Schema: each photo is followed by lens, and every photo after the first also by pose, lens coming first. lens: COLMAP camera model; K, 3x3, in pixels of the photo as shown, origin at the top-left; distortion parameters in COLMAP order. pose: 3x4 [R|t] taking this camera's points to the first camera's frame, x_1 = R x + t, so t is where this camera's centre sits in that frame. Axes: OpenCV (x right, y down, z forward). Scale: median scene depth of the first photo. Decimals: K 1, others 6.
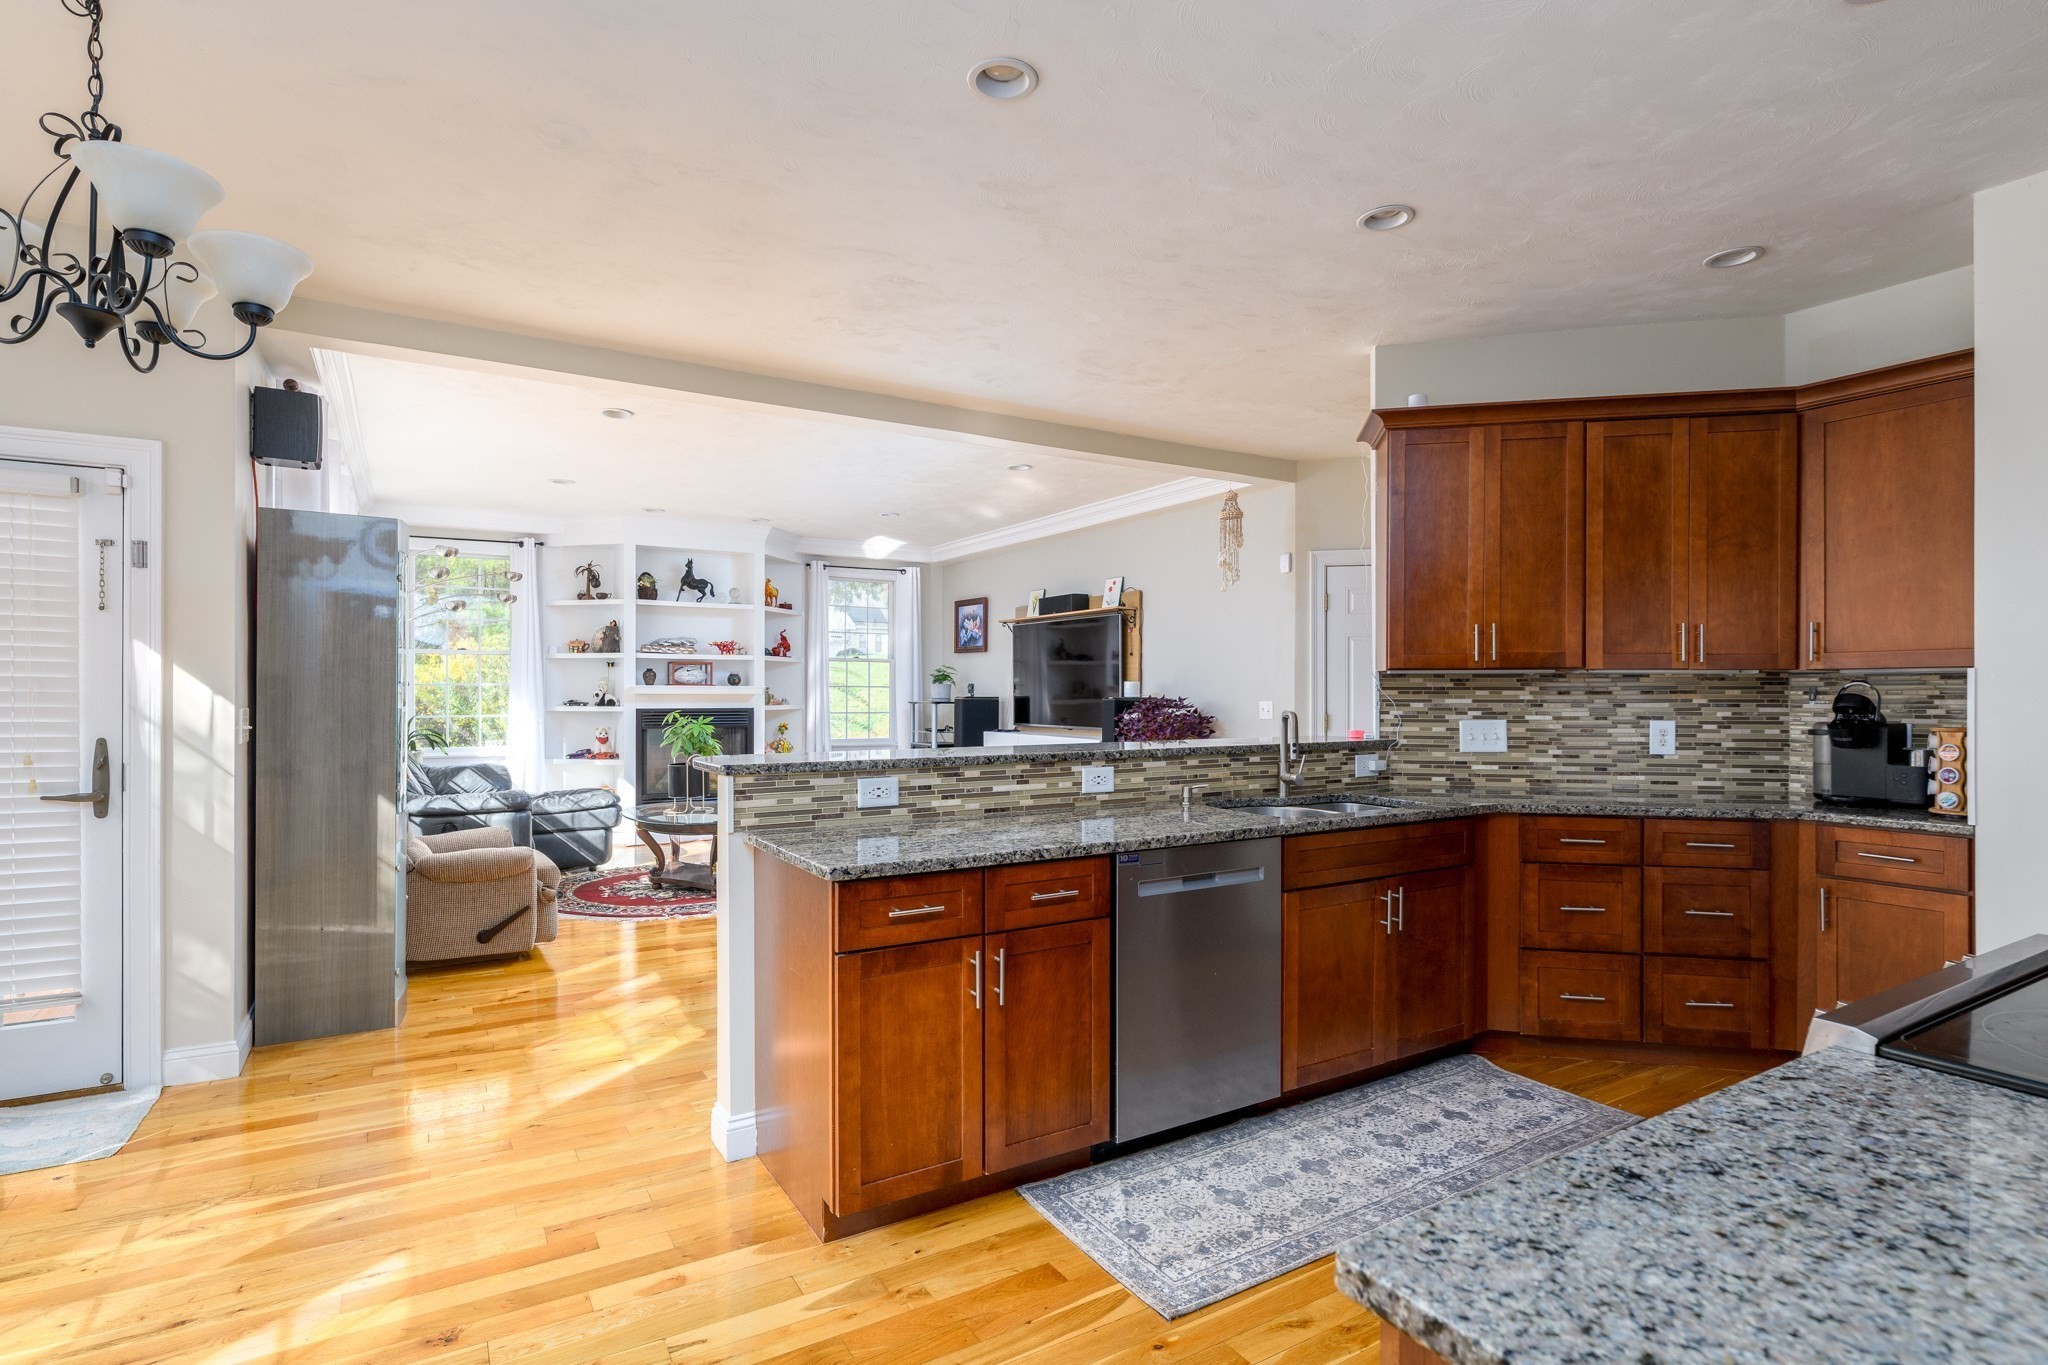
lens RADIAL K [[1015.5, 0, 1018.8], [0, 1015.5, 690.9], [0, 0, 1]] dist [-0.000833, -0.000130]
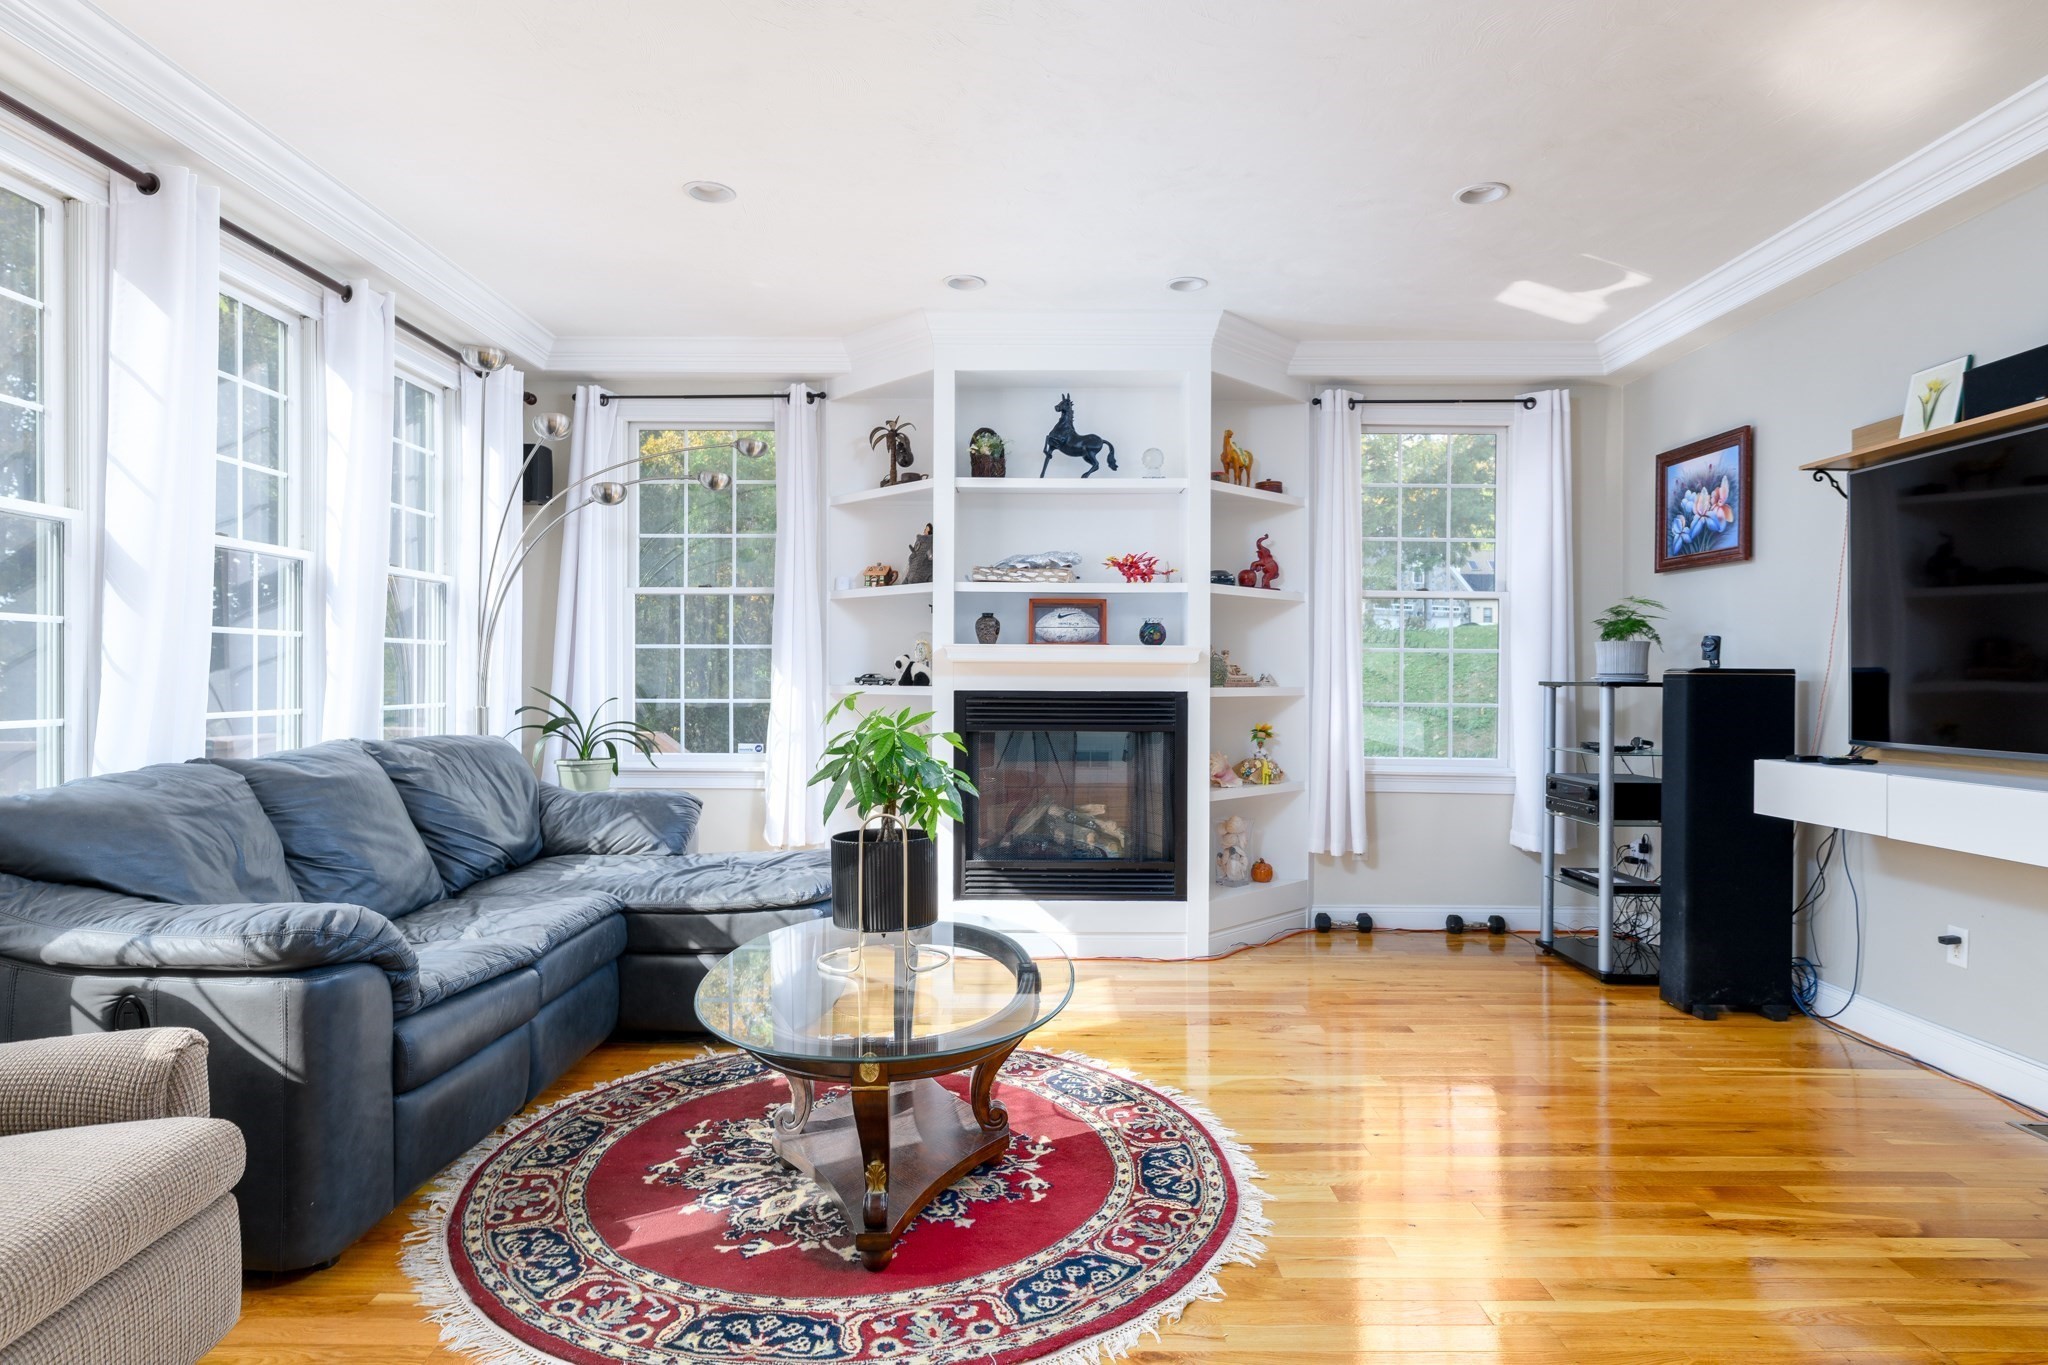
lens RADIAL K [[1130.5, 0, 1019.5], [0, 1130.5, 675.0], [0, 0, 1]] dist [-0.002427, -0.000571]
pose [[0.853774, 0.001168, -0.520642, -0.112866], [-0.003240, 0.999990, -0.003070, 0.024300], [0.520633, 0.004308, 0.853770, 1.131734]]
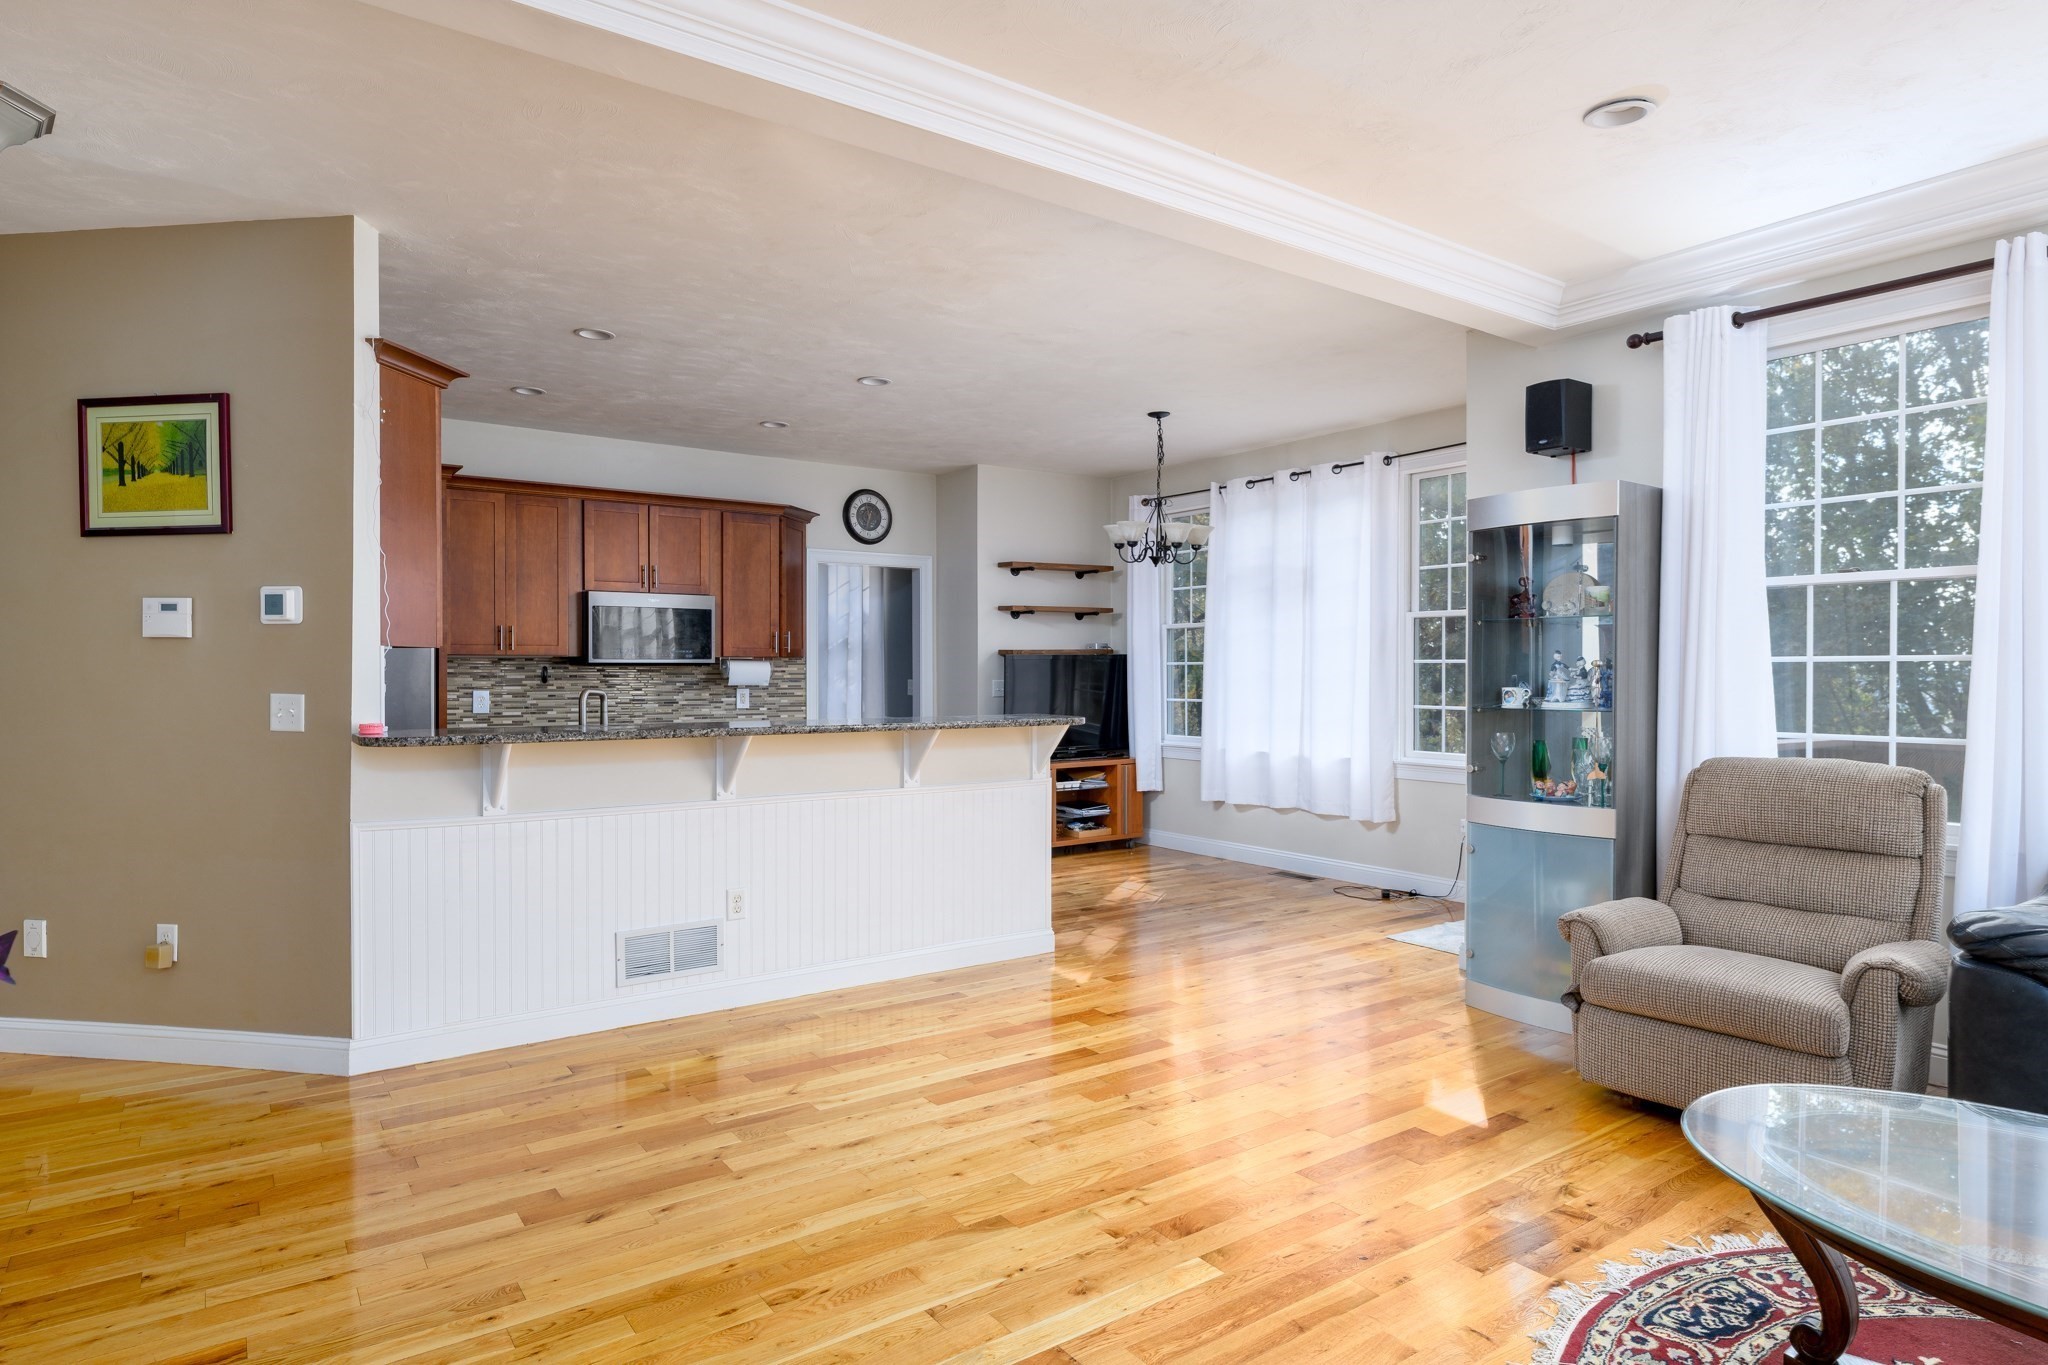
lens RADIAL K [[1130.5, 0, 1019.5], [0, 1130.5, 675.0], [0, 0, 1]] dist [-0.002427, -0.000571]
pose [[-0.997395, -0.001260, -0.072124, -0.087215], [-0.001629, 0.999986, 0.005063, -0.000934], [0.072117, 0.005167, -0.997383, 2.047590]]
